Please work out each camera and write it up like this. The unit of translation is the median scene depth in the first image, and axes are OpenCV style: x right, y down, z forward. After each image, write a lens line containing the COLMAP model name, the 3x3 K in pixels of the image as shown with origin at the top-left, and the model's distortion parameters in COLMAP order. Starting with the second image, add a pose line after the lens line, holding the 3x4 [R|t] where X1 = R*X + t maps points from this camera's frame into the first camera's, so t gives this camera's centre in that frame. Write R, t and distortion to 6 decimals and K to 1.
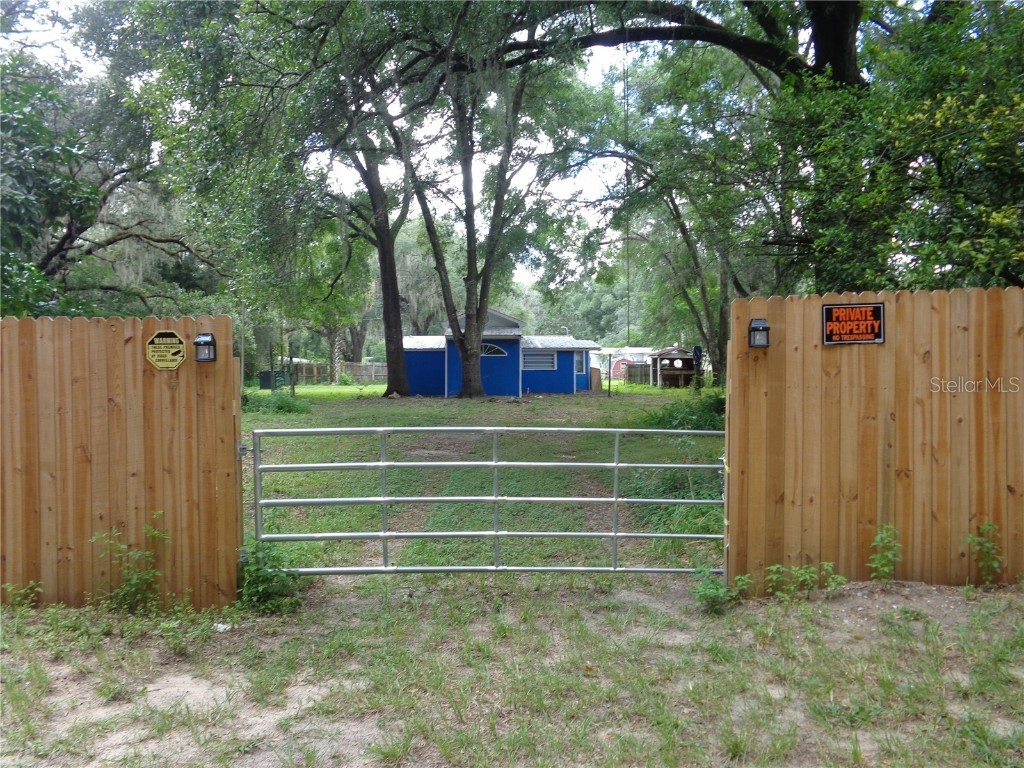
lens RADIAL K [[786.2, 0, 474.8], [0, 786.2, 384.2], [0, 0, 1]] dist [0.014193, 0.002763]
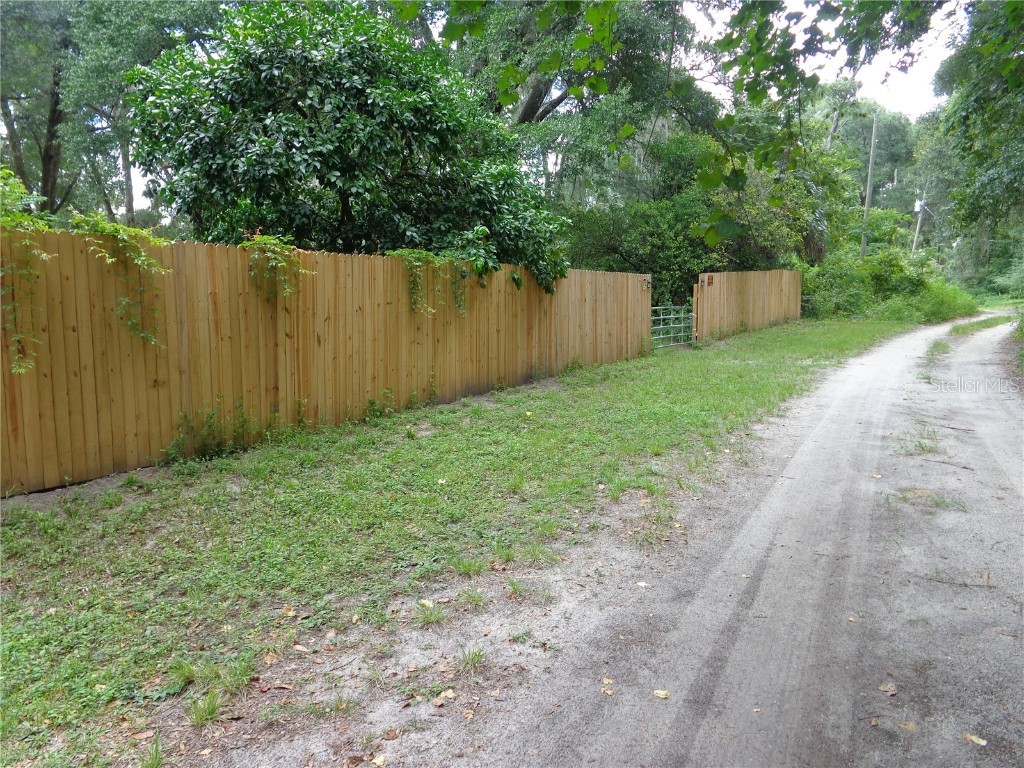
lens RADIAL K [[765.7, 0, 512.0], [0, 765.7, 384.0], [0, 0, 1]] dist [0.008961, 0.000544]
pose [[0.531500, -0.097581, 0.841419, -3.584263], [0.033814, 0.994995, 0.094032, 0.053550], [-0.846383, -0.021526, 0.532139, -0.312730]]
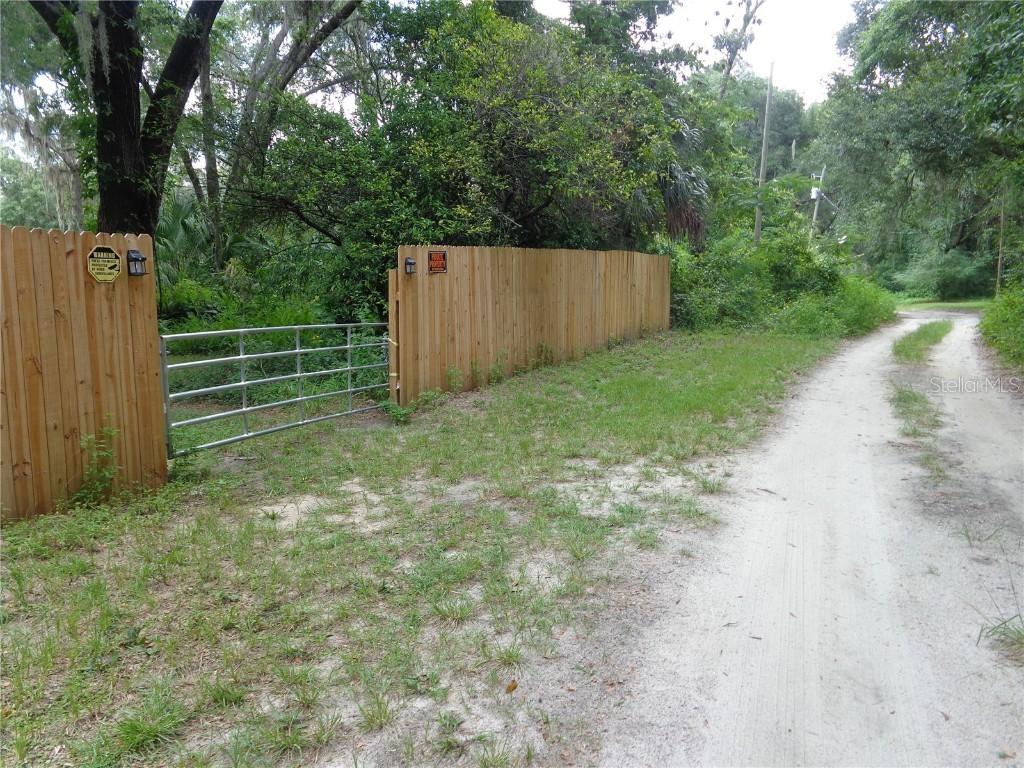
lens RADIAL K [[765.7, 0, 512.0], [0, 765.7, 384.0], [0, 0, 1]] dist [0.008961, 0.000544]
pose [[0.424554, -0.107862, 0.898955, -1.115971], [0.030083, 0.994011, 0.105061, 0.026593], [-0.904903, -0.017561, 0.425256, 0.042303]]
